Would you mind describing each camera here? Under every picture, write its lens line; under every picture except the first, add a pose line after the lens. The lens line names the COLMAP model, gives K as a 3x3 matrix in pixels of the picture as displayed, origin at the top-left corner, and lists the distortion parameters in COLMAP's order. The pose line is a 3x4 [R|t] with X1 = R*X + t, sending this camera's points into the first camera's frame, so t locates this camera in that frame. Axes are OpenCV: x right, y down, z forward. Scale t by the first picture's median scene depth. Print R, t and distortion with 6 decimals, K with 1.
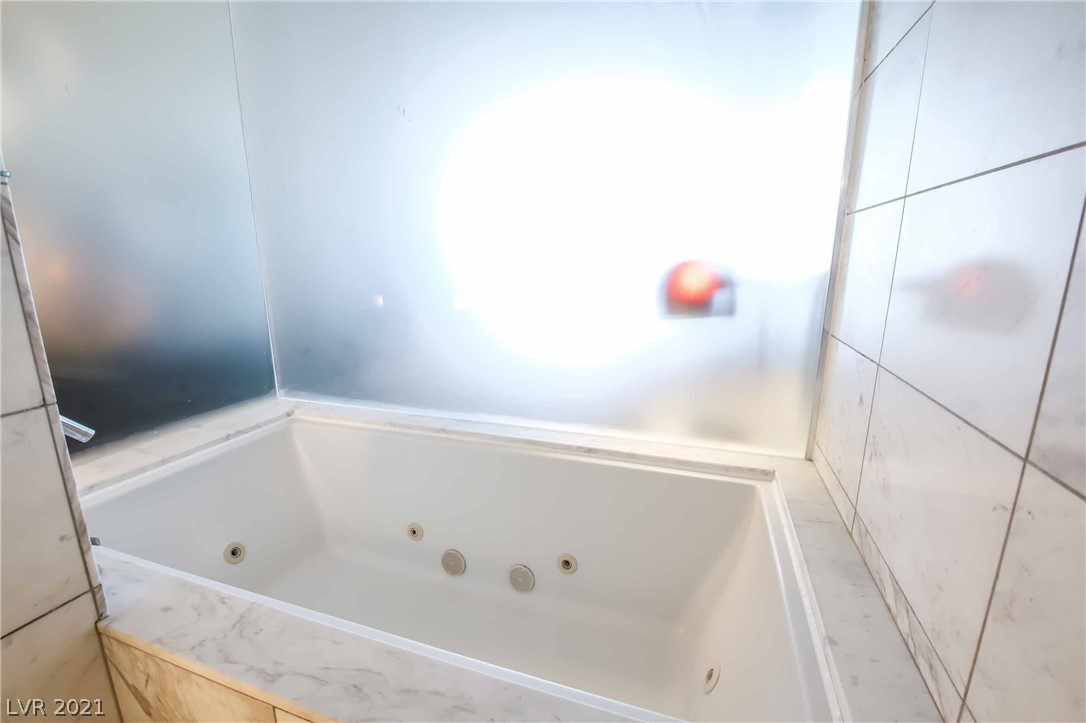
lens RADIAL K [[468.5, 0, 545.6], [0, 468.5, 366.4], [0, 0, 1]] dist [-0.000955, -0.000090]
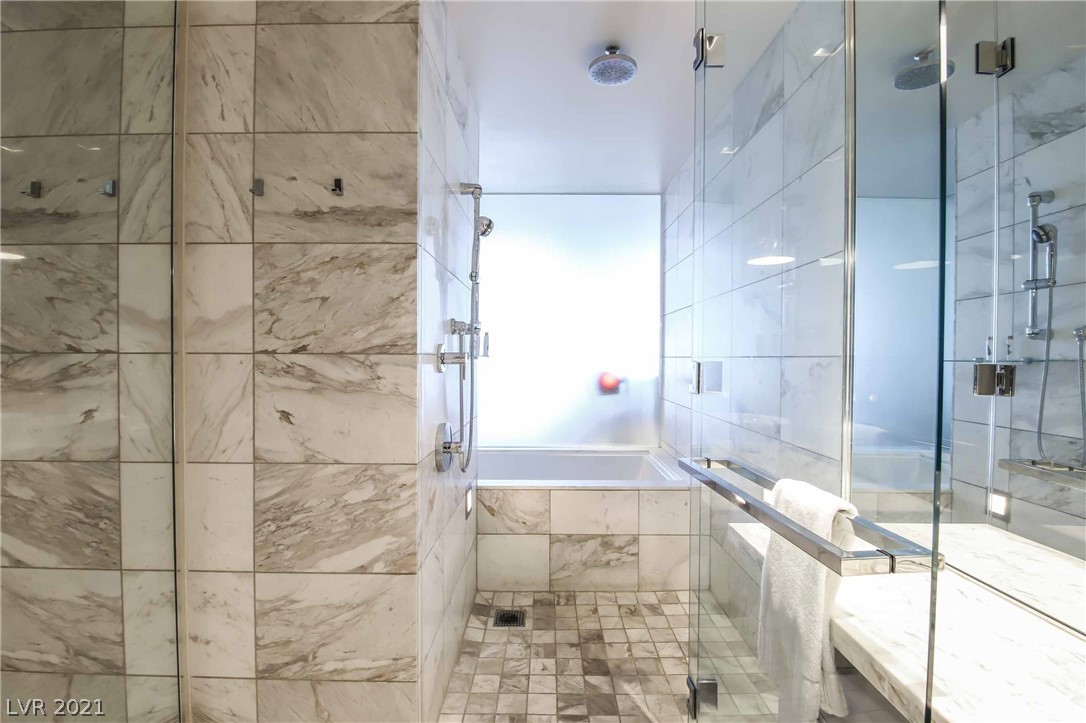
lens RADIAL K [[468.5, 0, 545.6], [0, 468.5, 366.4], [0, 0, 1]] dist [-0.000955, -0.000090]
pose [[0.951414, -0.007226, 0.307829, -0.827181], [0.070462, 0.978306, -0.194814, 0.217461], [-0.299744, 0.207039, 0.931283, -1.307180]]
